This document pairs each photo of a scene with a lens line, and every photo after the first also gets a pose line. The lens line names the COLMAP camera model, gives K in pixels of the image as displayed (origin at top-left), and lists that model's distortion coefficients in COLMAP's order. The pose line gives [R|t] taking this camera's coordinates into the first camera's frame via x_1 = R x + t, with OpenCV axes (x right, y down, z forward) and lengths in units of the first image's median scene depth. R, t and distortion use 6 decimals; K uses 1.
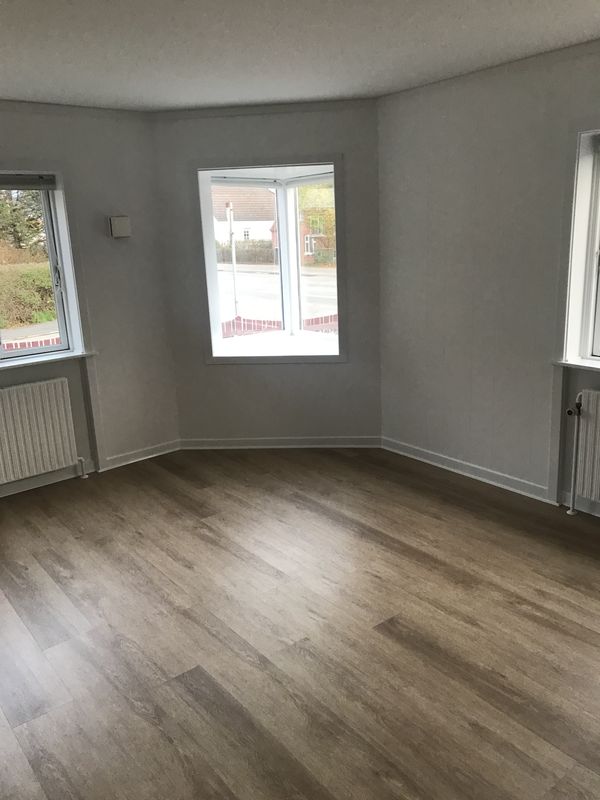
lens RADIAL K [[652.8, 0, 305.6], [0, 652.8, 386.7], [0, 0, 1]] dist [0.046649, -0.038126]
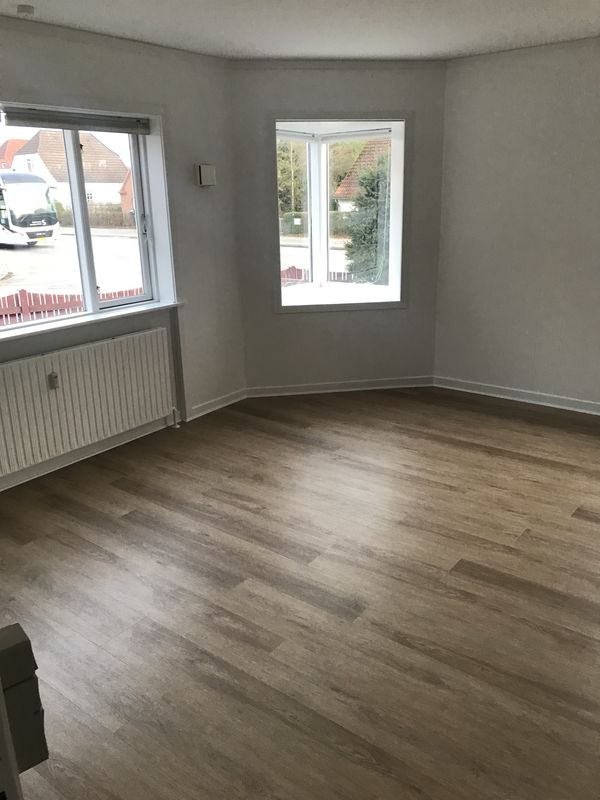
lens RADIAL K [[652.8, 0, 303.6], [0, 652.8, 383.3], [0, 0, 1]] dist [0.046649, -0.038126]
pose [[0.969111, -0.048180, 0.241873, -0.390503], [0.037978, 0.998188, 0.046666, 0.031784], [-0.243683, -0.036039, 0.969185, -0.016441]]
